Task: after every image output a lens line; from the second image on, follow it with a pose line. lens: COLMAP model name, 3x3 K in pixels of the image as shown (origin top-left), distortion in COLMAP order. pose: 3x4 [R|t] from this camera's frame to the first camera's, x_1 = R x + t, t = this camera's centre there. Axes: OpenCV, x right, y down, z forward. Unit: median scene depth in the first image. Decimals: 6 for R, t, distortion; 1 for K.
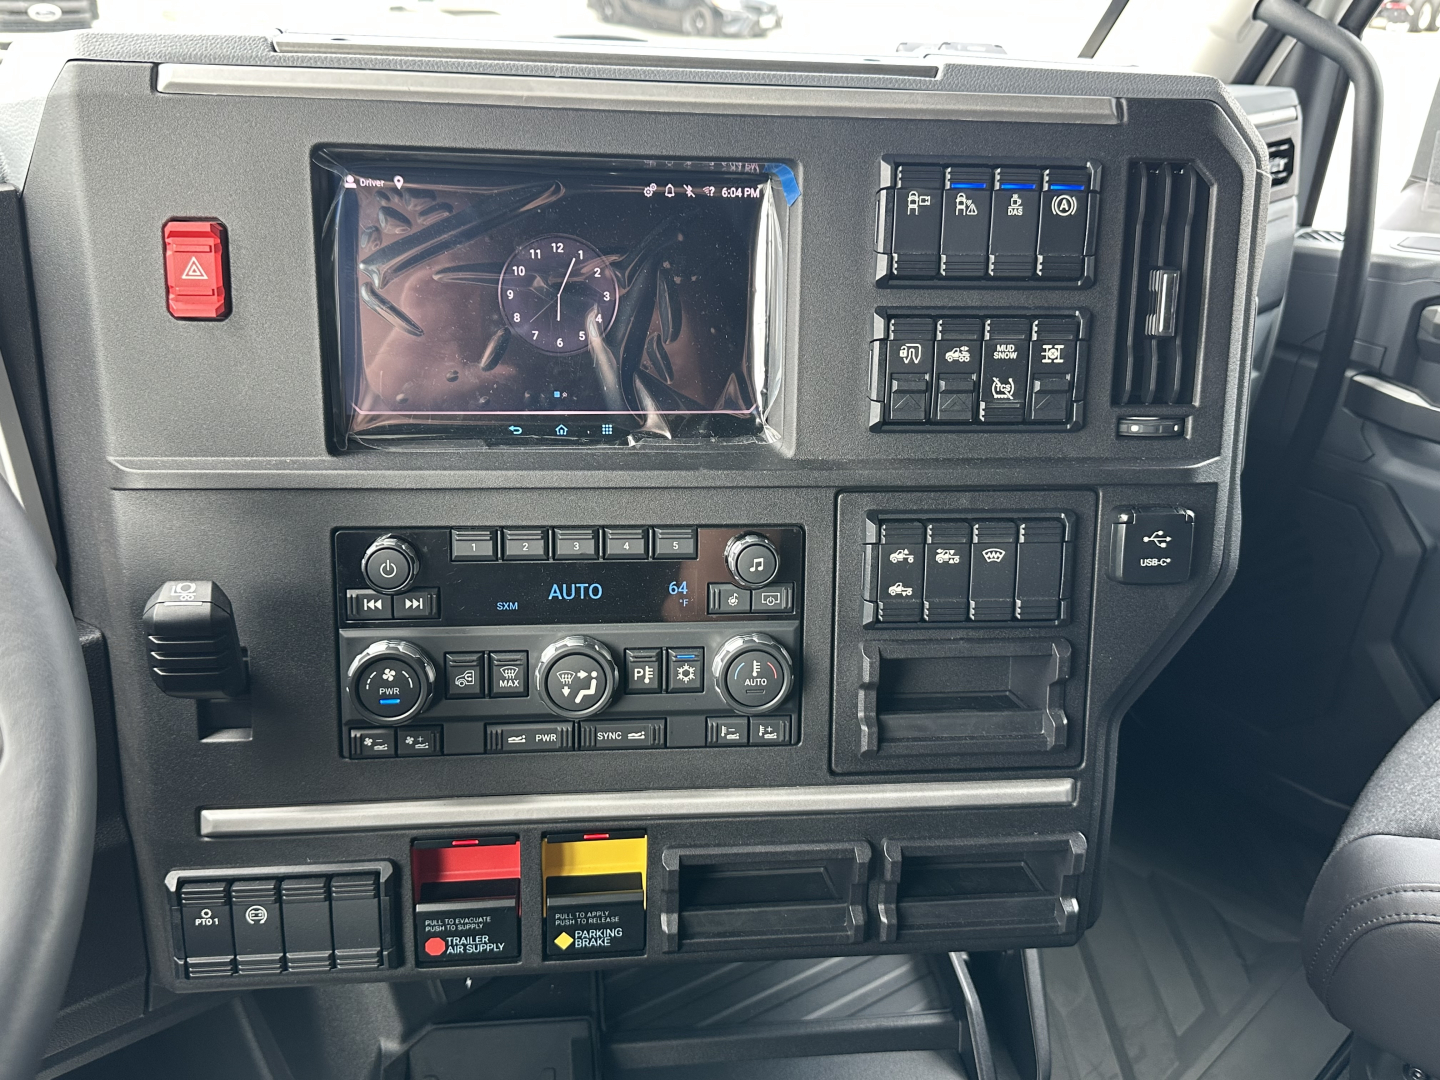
lens RADIAL K [[1469.0, 0, 736.2], [0, 1469.0, 540.0], [0, 0, 1]] dist [0.252768, -0.687576]
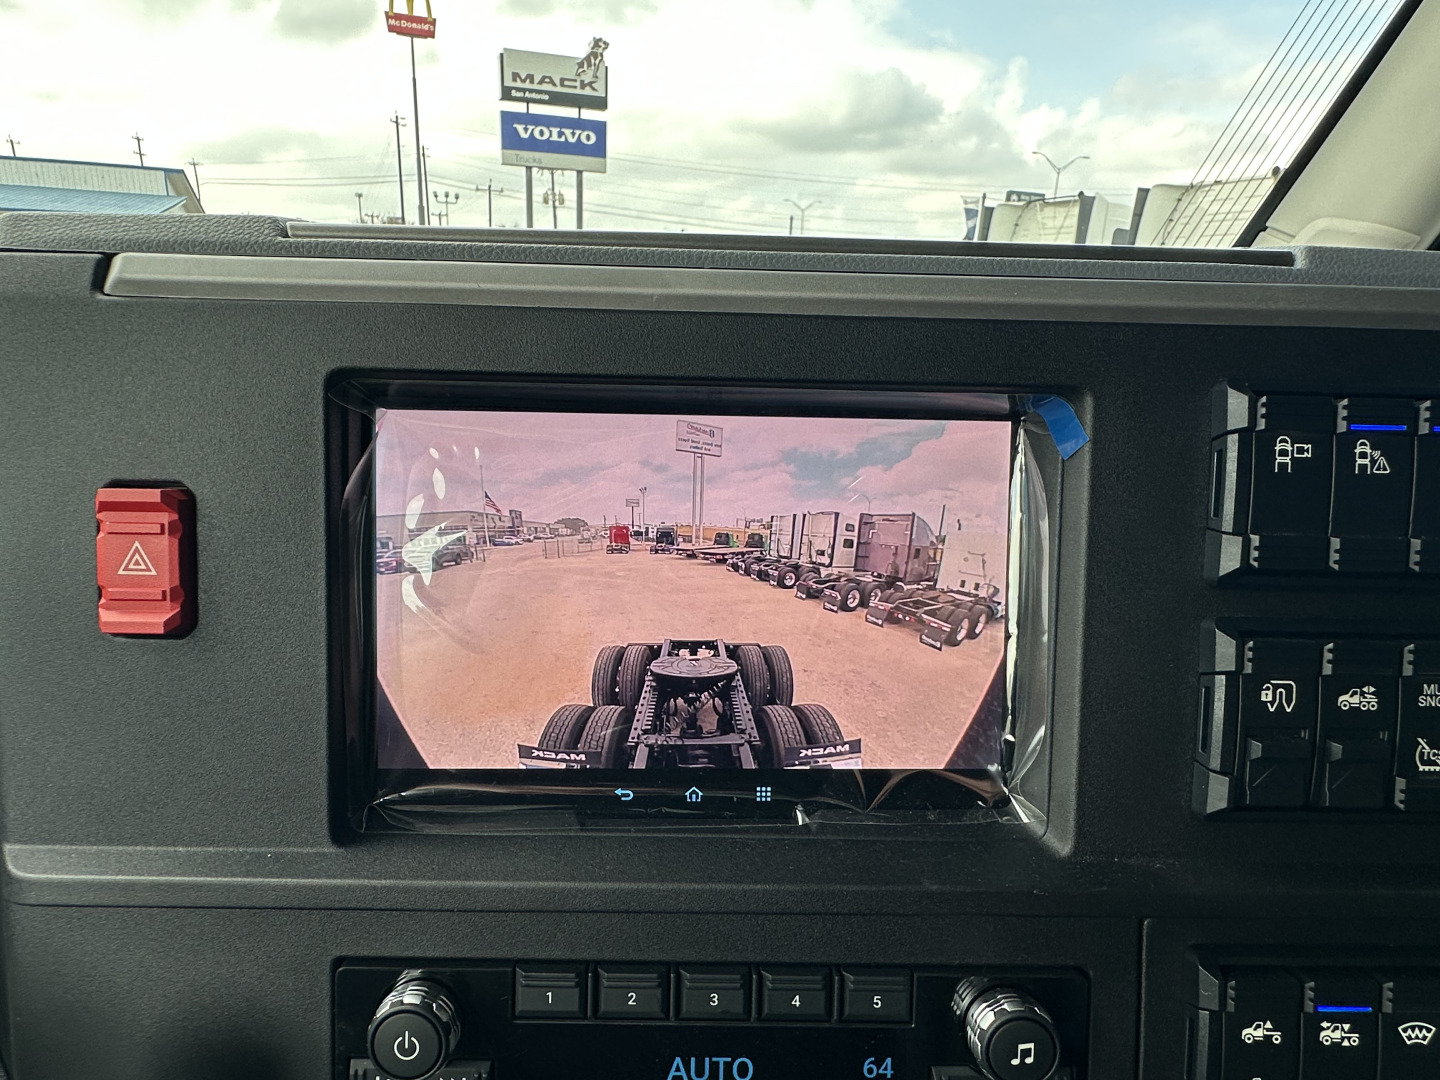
lens RADIAL K [[1440.8, 0, 720.0], [0, 1440.8, 540.0], [0, 0, 1]] dist [0.038048, -0.000711]
pose [[0.996104, 0.004391, -0.088082, -0.056742], [-0.019569, 0.984866, -0.172209, -0.083734], [0.085993, 0.173262, 0.981114, 0.397444]]
